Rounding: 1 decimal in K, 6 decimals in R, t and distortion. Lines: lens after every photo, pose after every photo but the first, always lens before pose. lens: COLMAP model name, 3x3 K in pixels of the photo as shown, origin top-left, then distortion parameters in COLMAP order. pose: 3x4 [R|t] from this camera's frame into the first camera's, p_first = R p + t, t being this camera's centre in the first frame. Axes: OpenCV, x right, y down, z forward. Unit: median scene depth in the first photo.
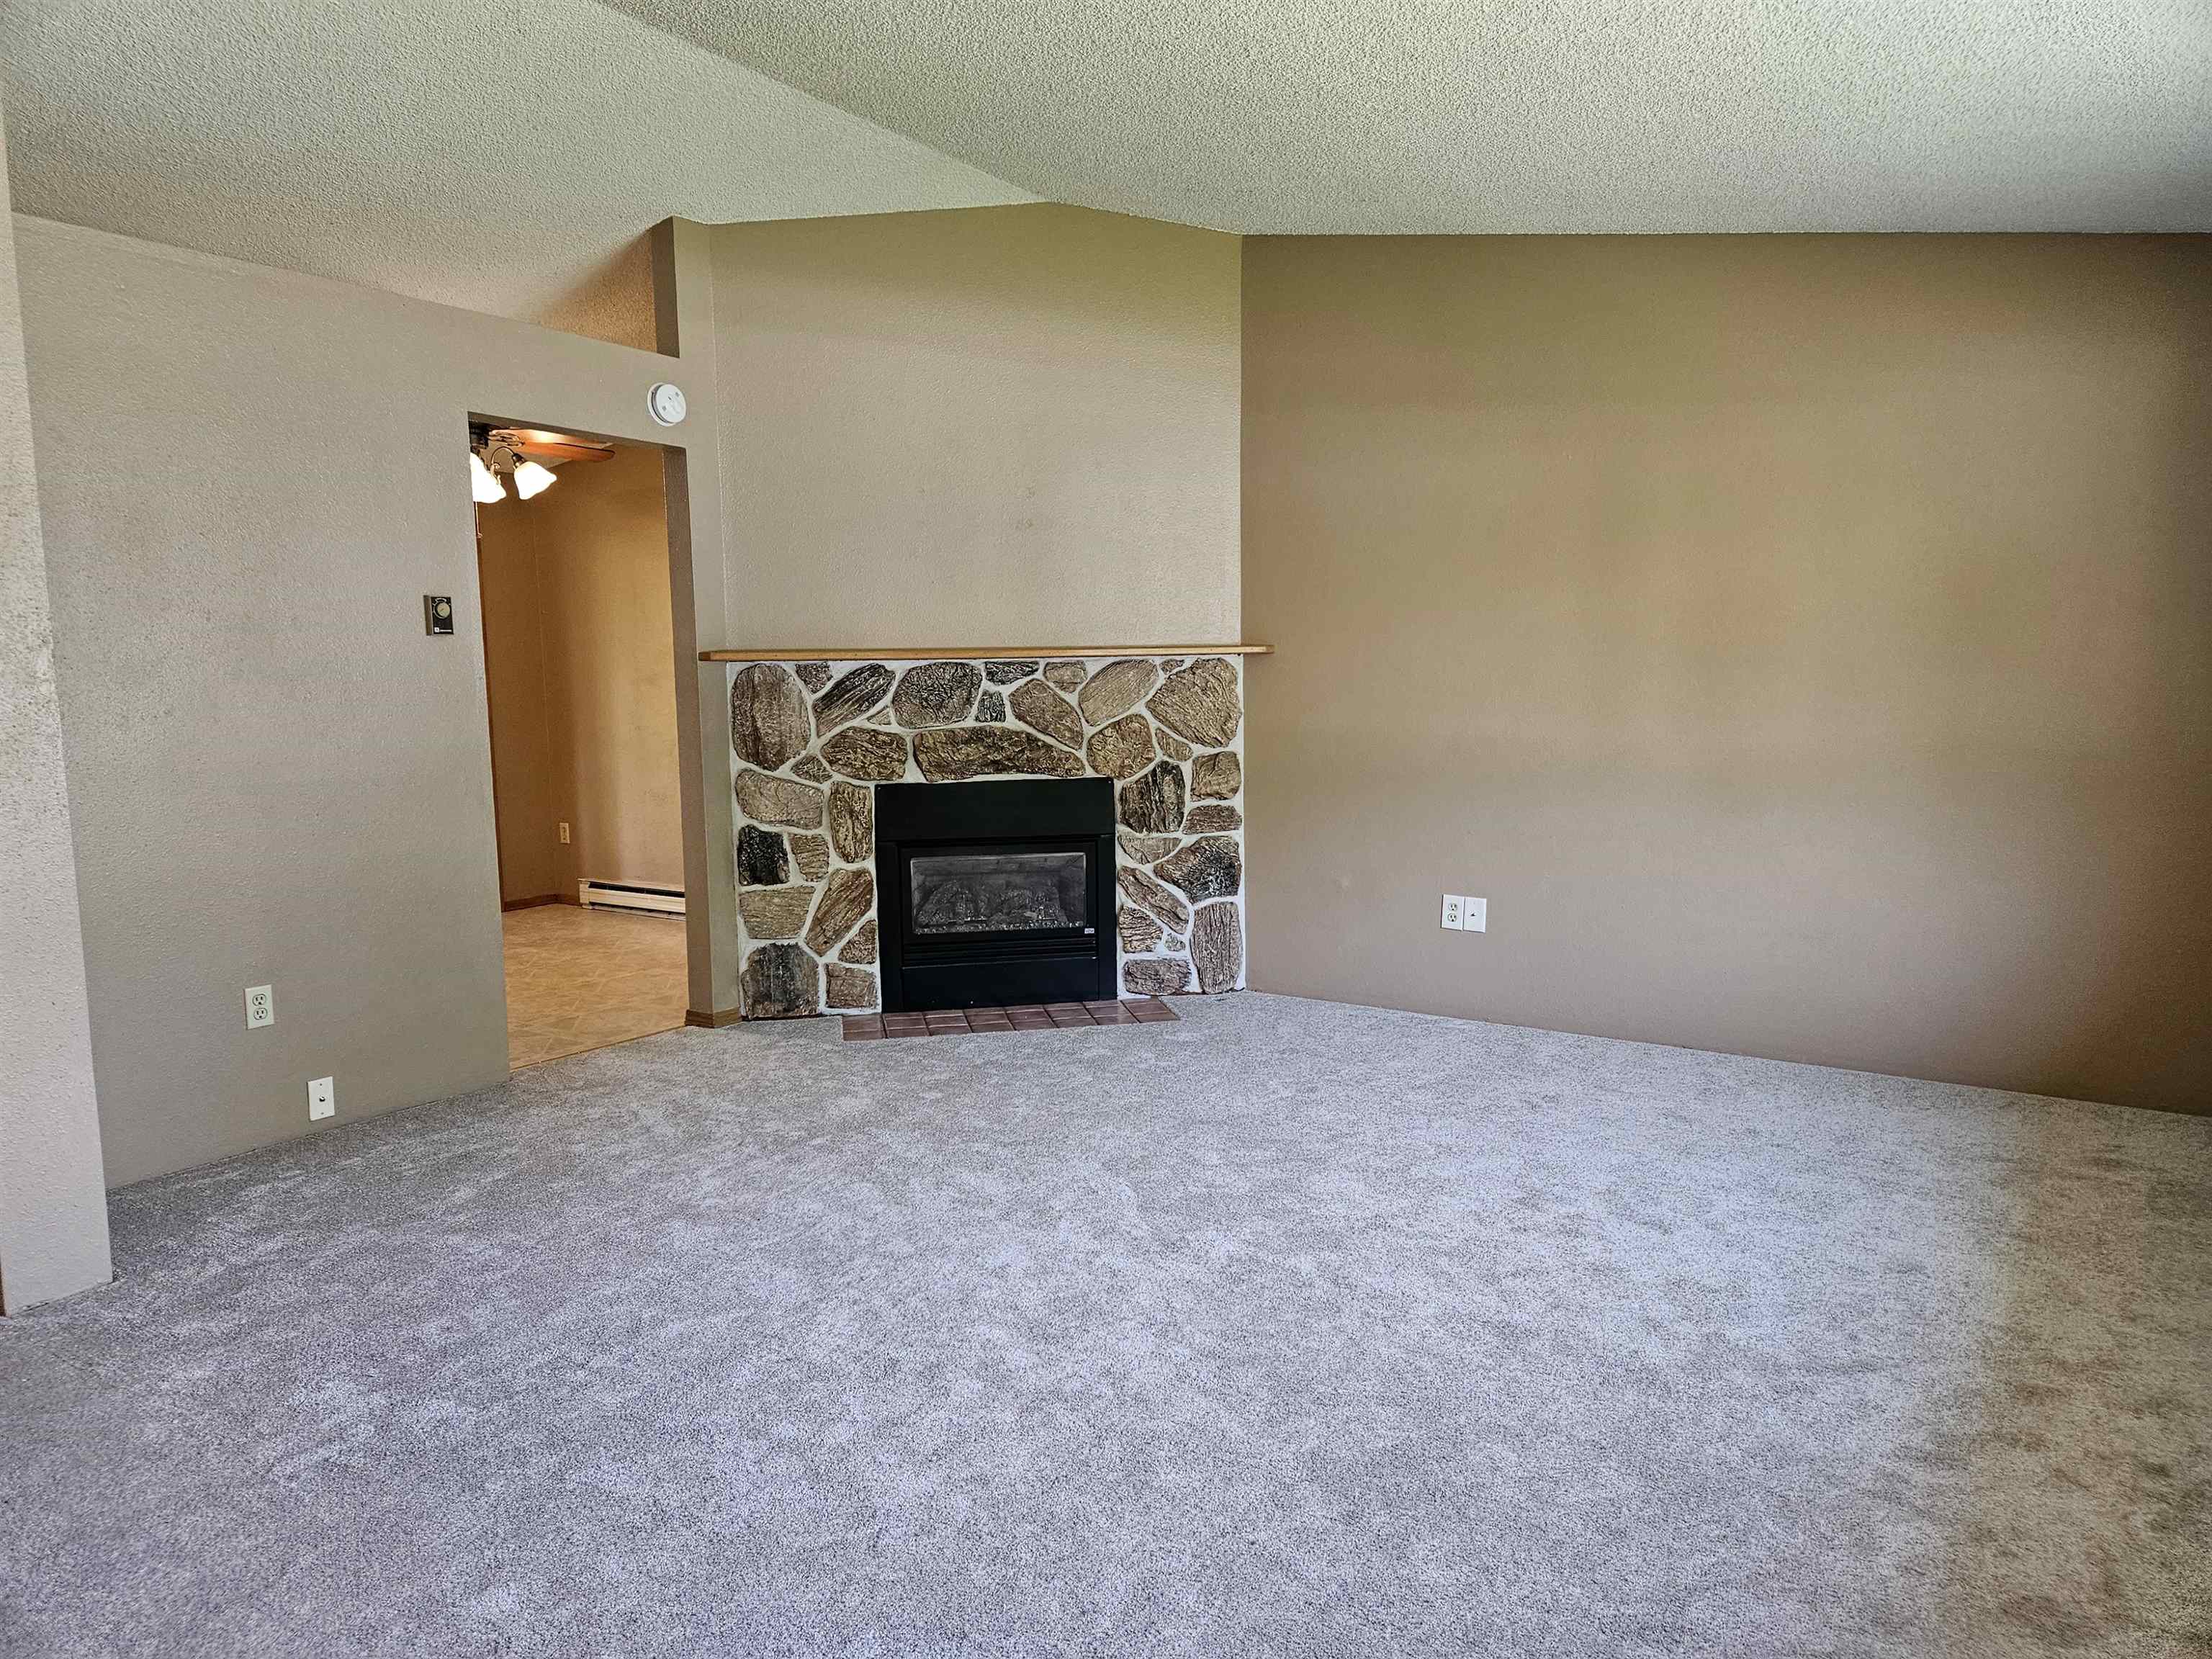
lens RADIAL K [[1513.6, 0, 1087.8], [0, 1513.6, 871.8], [0, 0, 1]] dist [0.068480, -0.052633]
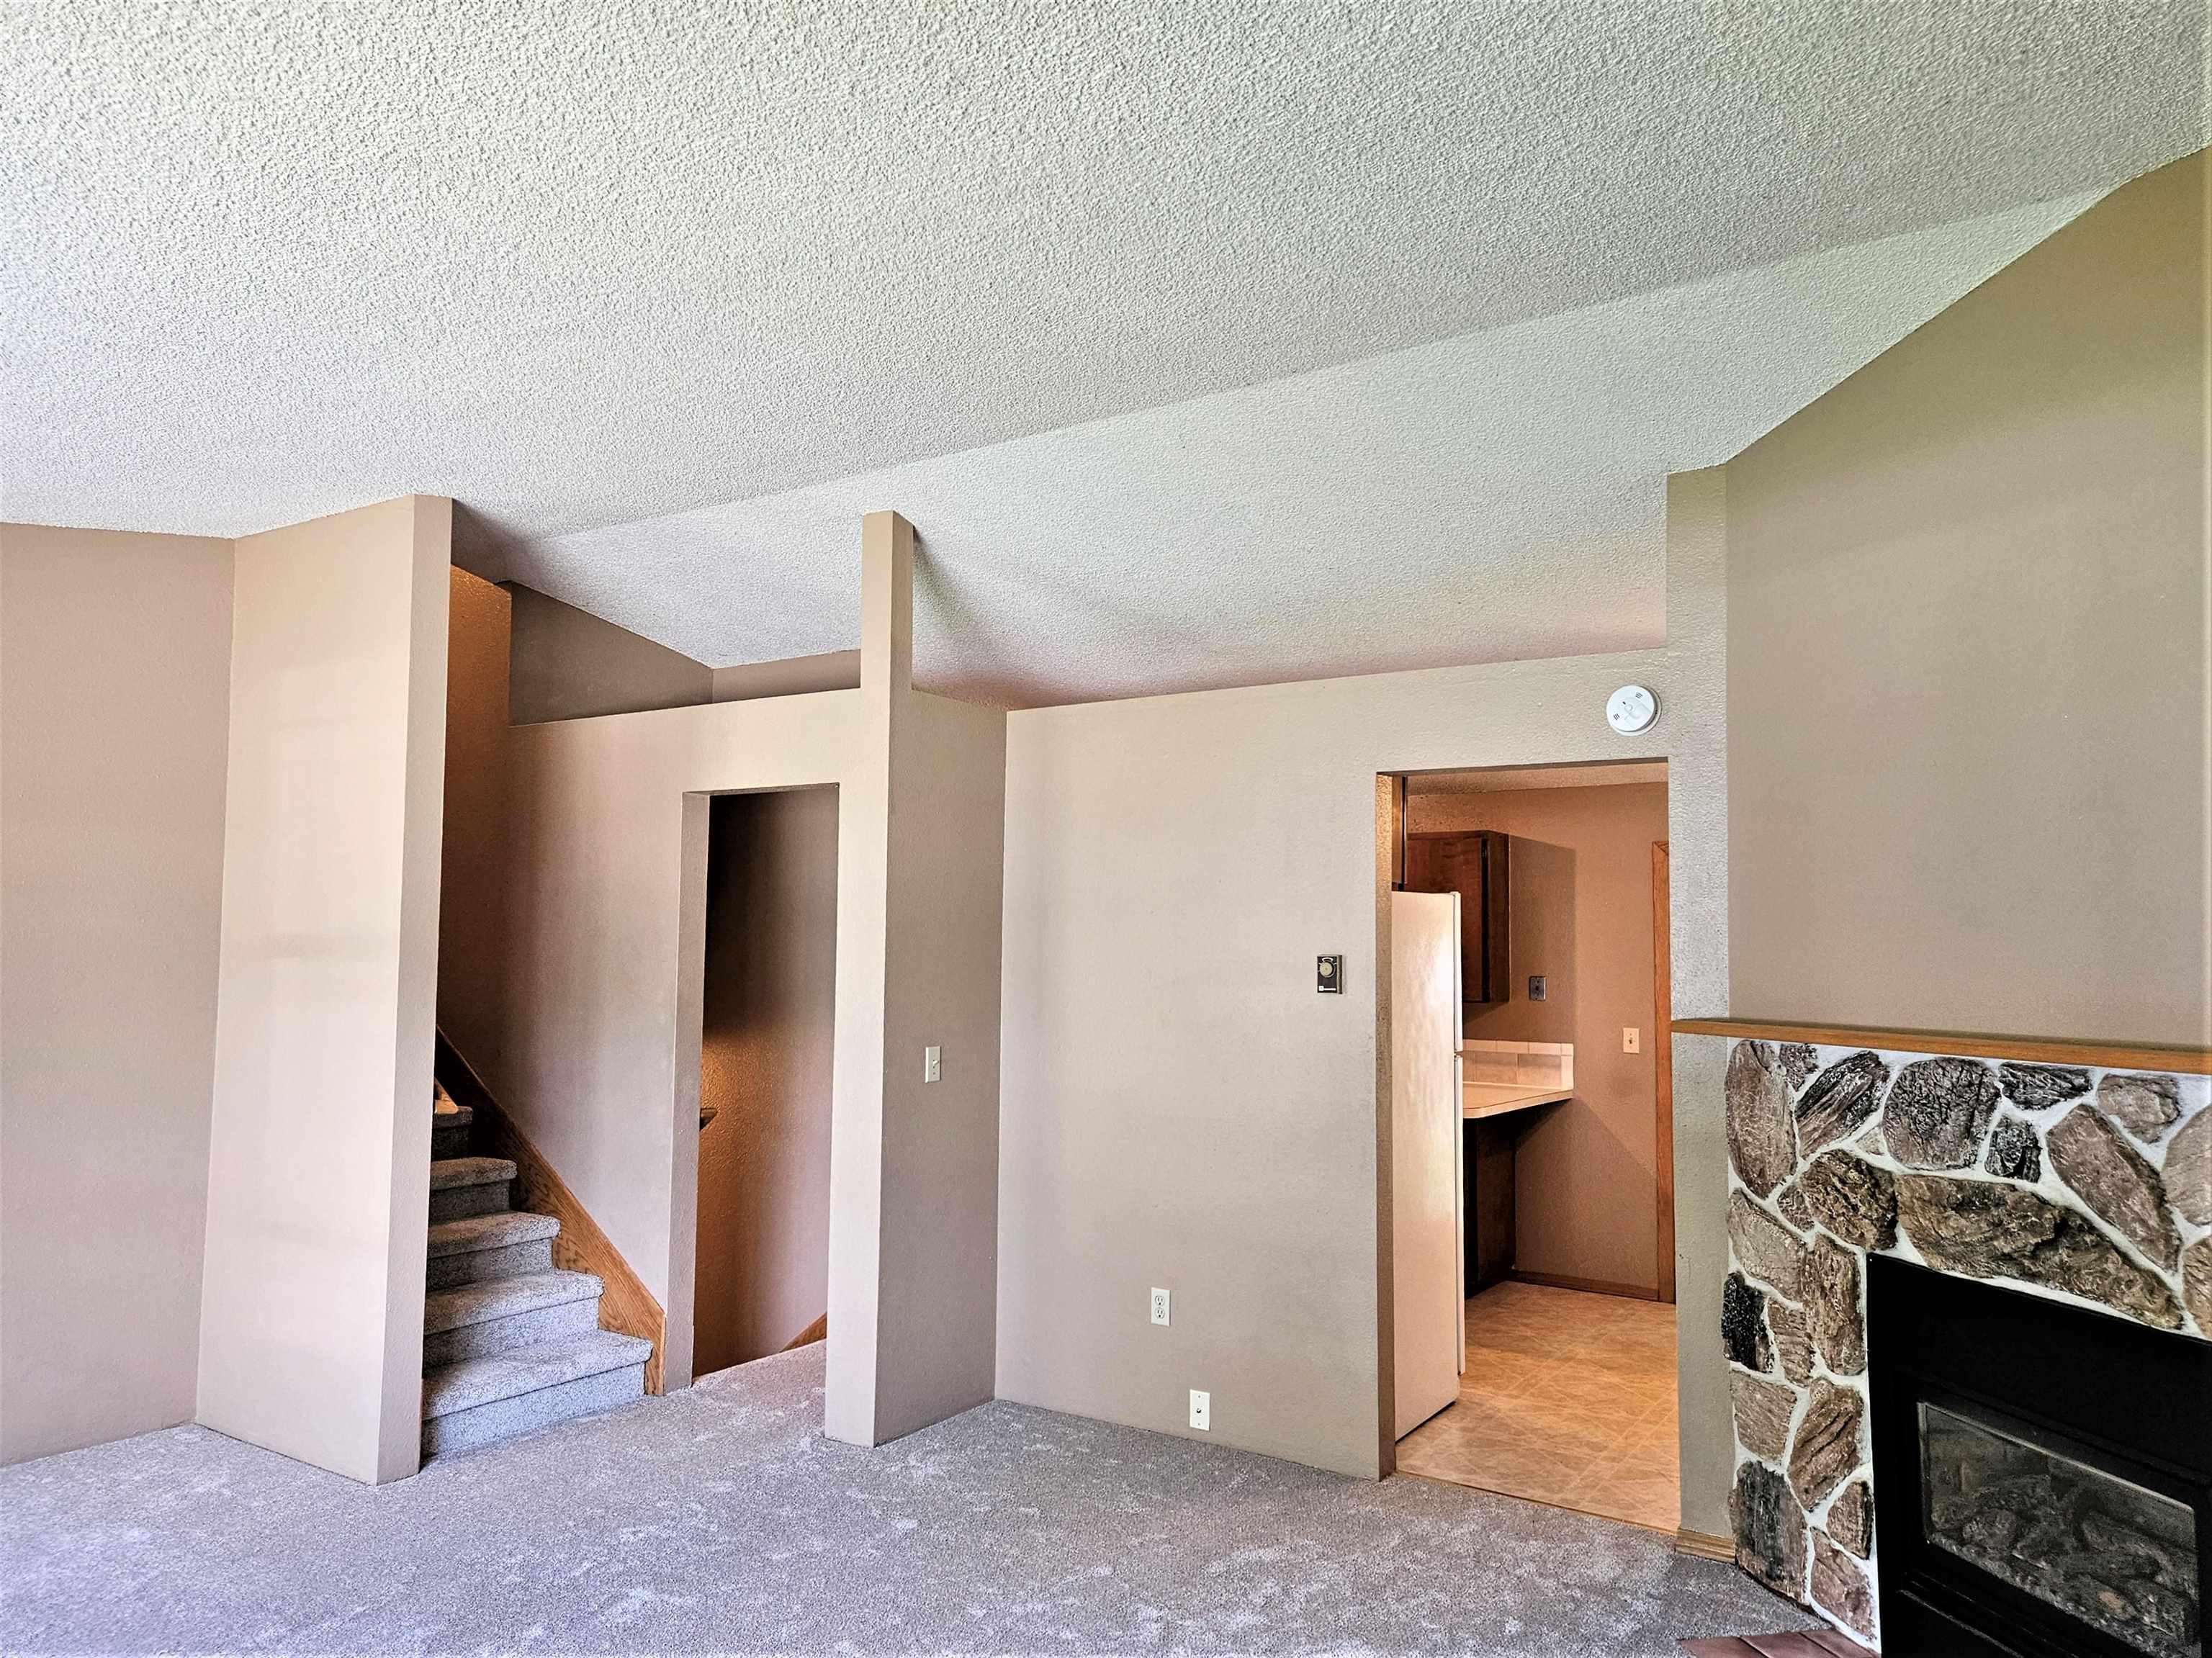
lens RADIAL K [[1513.5, 0, 1087.8], [0, 1513.5, 871.3], [0, 0, 1]] dist [0.068480, -0.052633]
pose [[0.000633, -0.047592, -0.998867, 0.474987], [-0.146387, 0.988102, -0.047171, -0.132524], [0.989227, 0.146251, -0.006342, 0.676407]]
